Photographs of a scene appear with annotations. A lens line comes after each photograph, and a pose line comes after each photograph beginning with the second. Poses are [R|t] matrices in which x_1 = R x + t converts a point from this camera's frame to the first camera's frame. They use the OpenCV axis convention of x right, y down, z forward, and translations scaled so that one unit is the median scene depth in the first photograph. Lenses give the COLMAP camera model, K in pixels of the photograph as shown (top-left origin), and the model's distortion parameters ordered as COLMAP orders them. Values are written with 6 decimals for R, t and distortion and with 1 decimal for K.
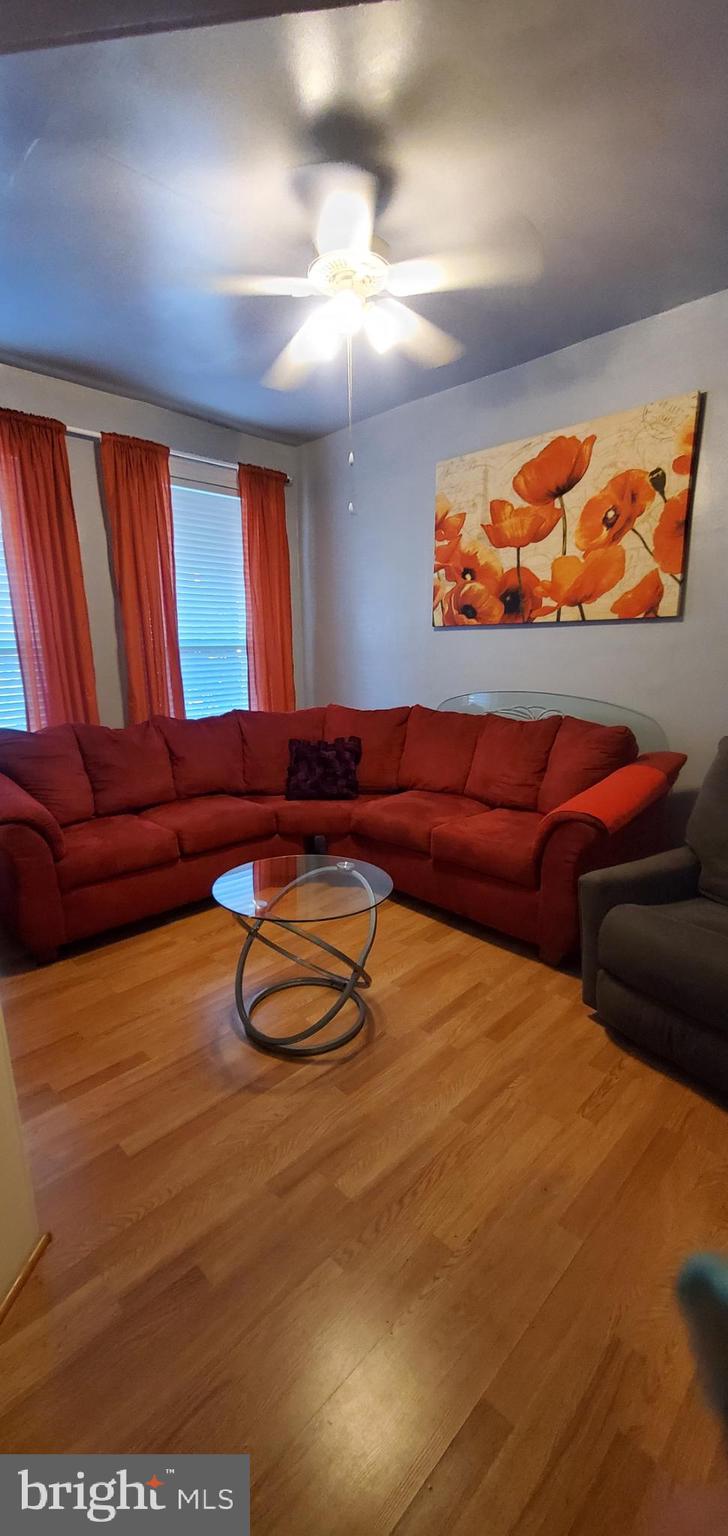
lens RADIAL K [[611.5, 0, 359.8], [0, 611.5, 776.0], [0, 0, 1]] dist [0.000881, -0.003305]
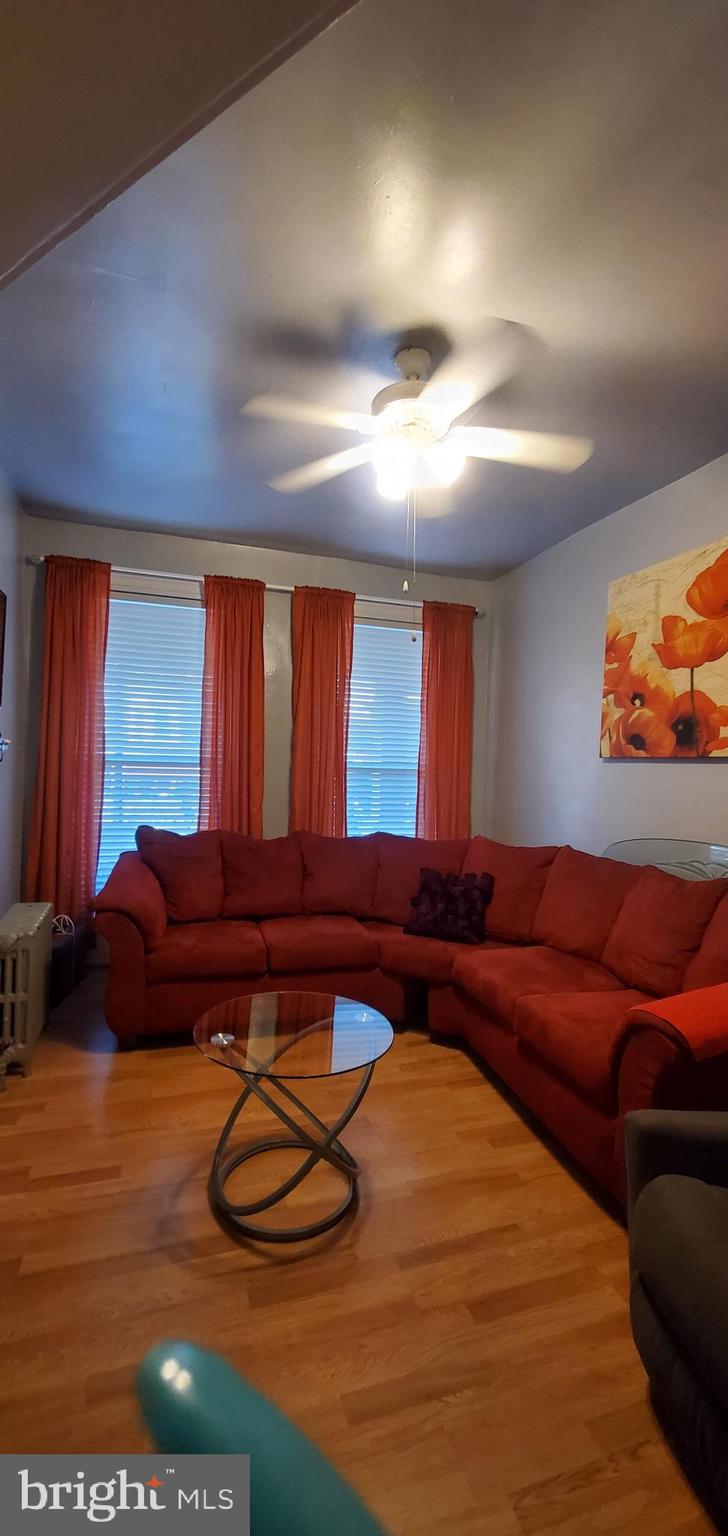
lens RADIAL K [[611.5, 0, 359.8], [0, 611.5, 776.0], [0, 0, 1]] dist [0.000881, -0.003305]
pose [[0.885254, 0.048966, -0.462522, 0.244626], [-0.139125, 0.976789, -0.162871, -0.033585], [0.443812, 0.208531, 0.871519, 0.109474]]
